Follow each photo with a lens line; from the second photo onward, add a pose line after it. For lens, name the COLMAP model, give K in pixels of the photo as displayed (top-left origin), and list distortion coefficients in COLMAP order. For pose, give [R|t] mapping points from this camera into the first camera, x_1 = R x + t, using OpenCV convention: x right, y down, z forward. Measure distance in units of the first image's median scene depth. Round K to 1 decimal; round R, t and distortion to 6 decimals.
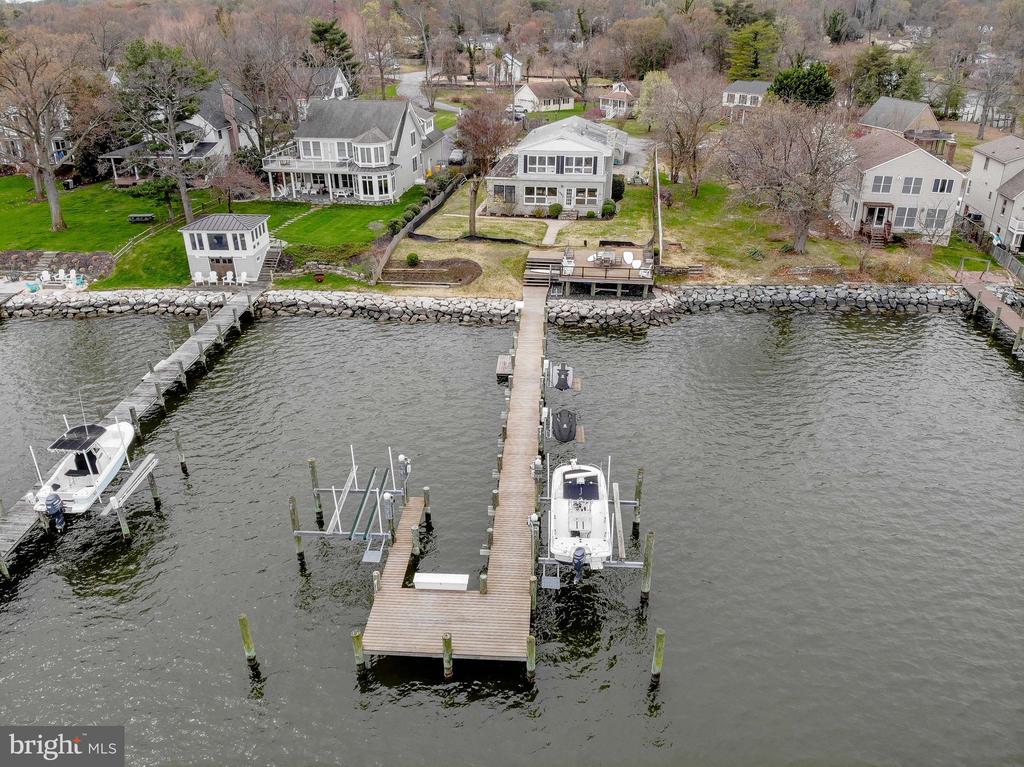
lens RADIAL K [[740.7, 0, 513.1], [0, 740.7, 402.3], [0, 0, 1]] dist [0.068038, -0.176137]
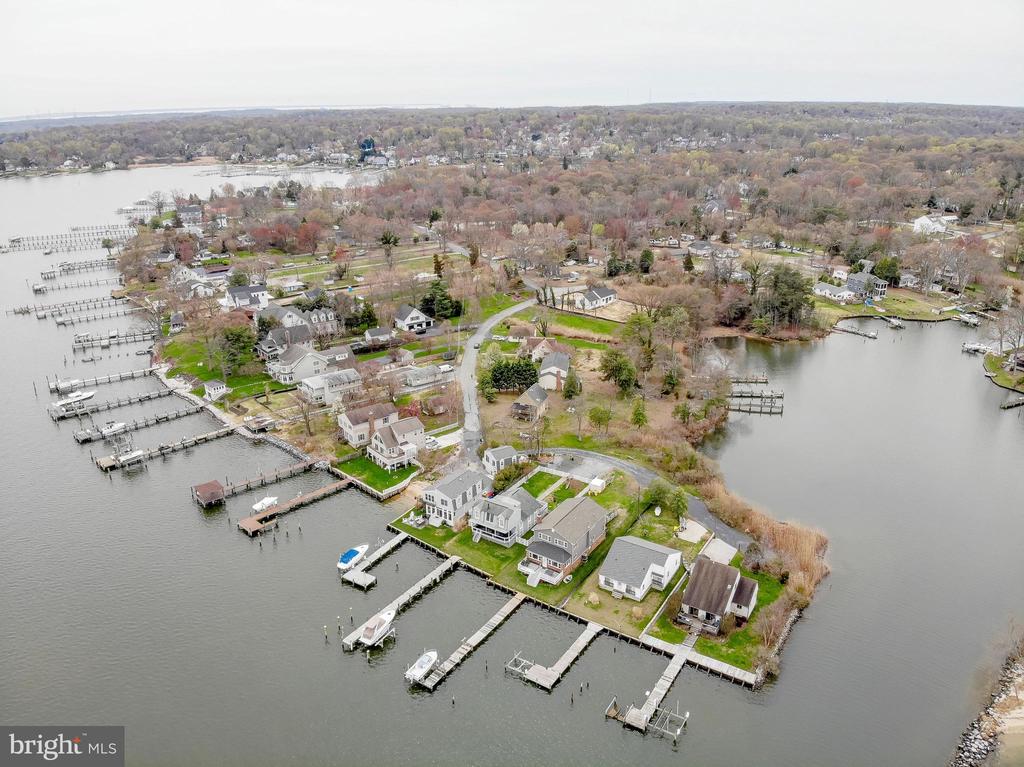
lens RADIAL K [[734.4, 0, 511.7], [0, 734.4, 397.8], [0, 0, 1]] dist [0.141359, -0.322713]
pose [[0.729008, 0.247973, -0.638010, 2.991130], [-0.316614, 0.948529, 0.006890, -0.649272], [0.606880, 0.196980, 0.769997, -0.919708]]
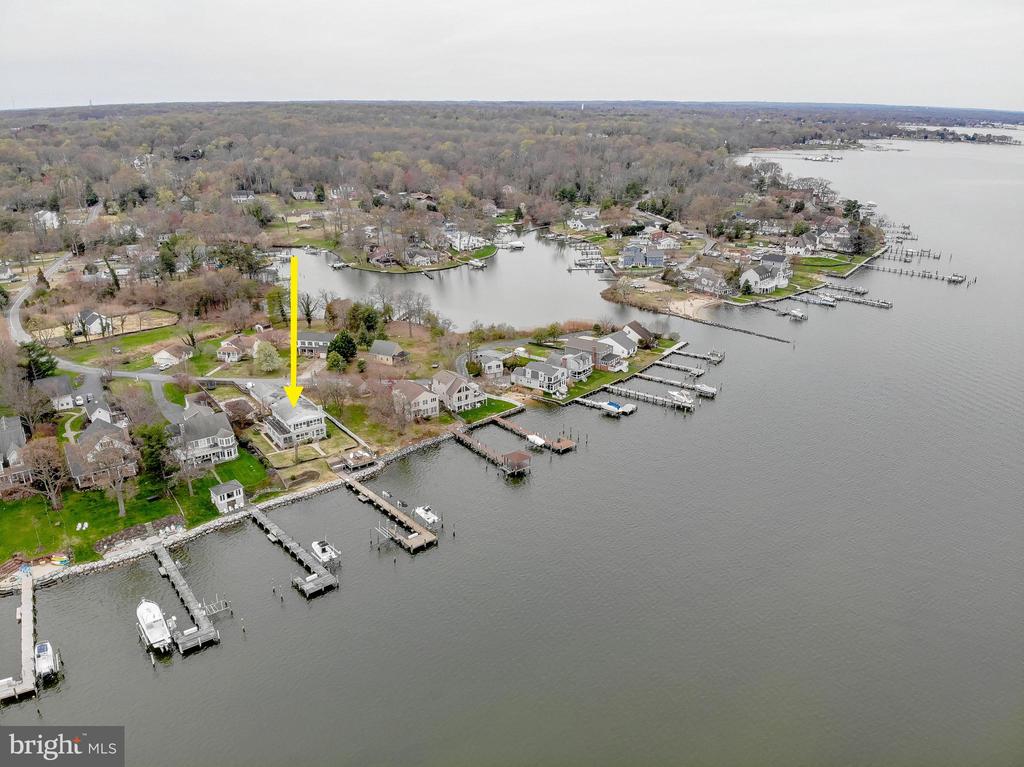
lens RADIAL K [[734.4, 0, 511.7], [0, 734.4, 397.8], [0, 0, 1]] dist [0.141359, -0.322713]
pose [[0.716540, -0.254266, 0.649553, -1.257729], [0.326205, 0.945244, 0.010169, -0.231562], [-0.616572, 0.204601, 0.760248, -1.651941]]
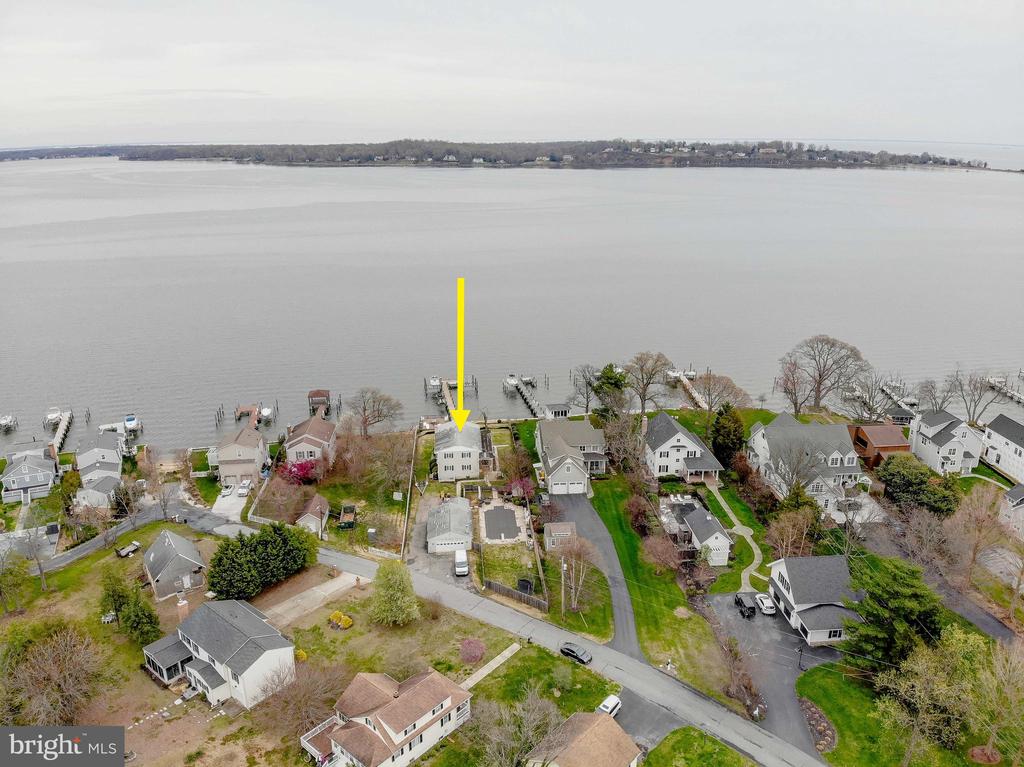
lens RADIAL K [[737.9, 0, 510.9], [0, 737.9, 377.5], [0, 0, 1]] dist [0.198495, -0.500255]
pose [[-0.971877, 0.076254, -0.222803, 0.466274], [-0.105489, 0.704913, 0.701406, -2.388835], [0.210542, 0.705183, -0.677044, 2.864809]]
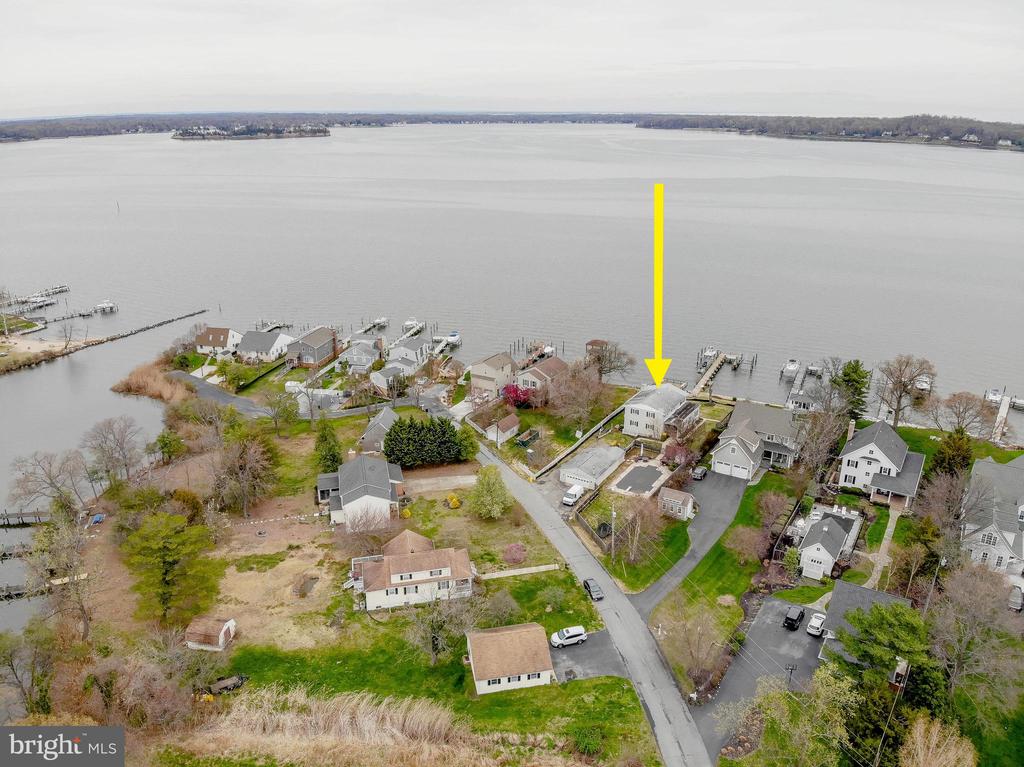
lens RADIAL K [[746.4, 0, 509.6], [0, 746.4, 386.2], [0, 0, 1]] dist [0.089728, -0.229623]
pose [[-0.920832, -0.129575, 0.367802, -0.397011], [0.186037, 0.682961, 0.706367, -2.446377], [-0.342722, 0.718870, -0.604787, 3.005657]]
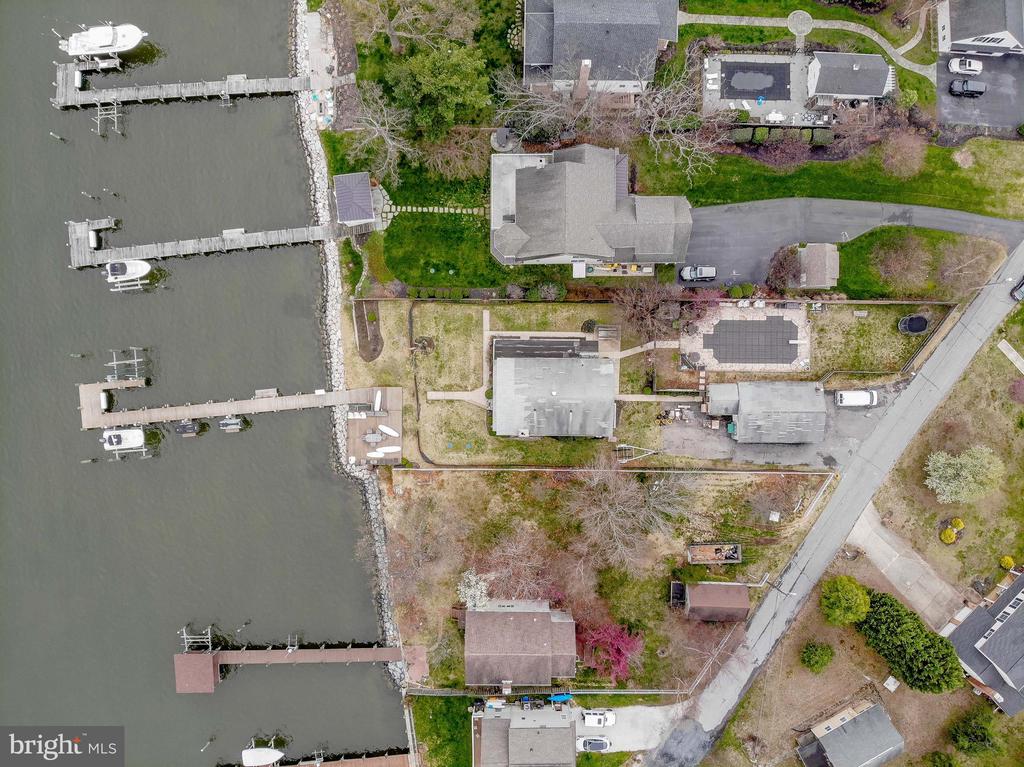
lens RADIAL K [[724.8, 0, 504.0], [0, 724.8, 385.3], [0, 0, 1]] dist [0.057461, -0.128749]
pose [[0.151260, 0.988494, 0.000534, 0.052893], [-0.460158, 0.069935, 0.885078, -1.677986], [0.874857, -0.134122, 0.465442, 0.488361]]
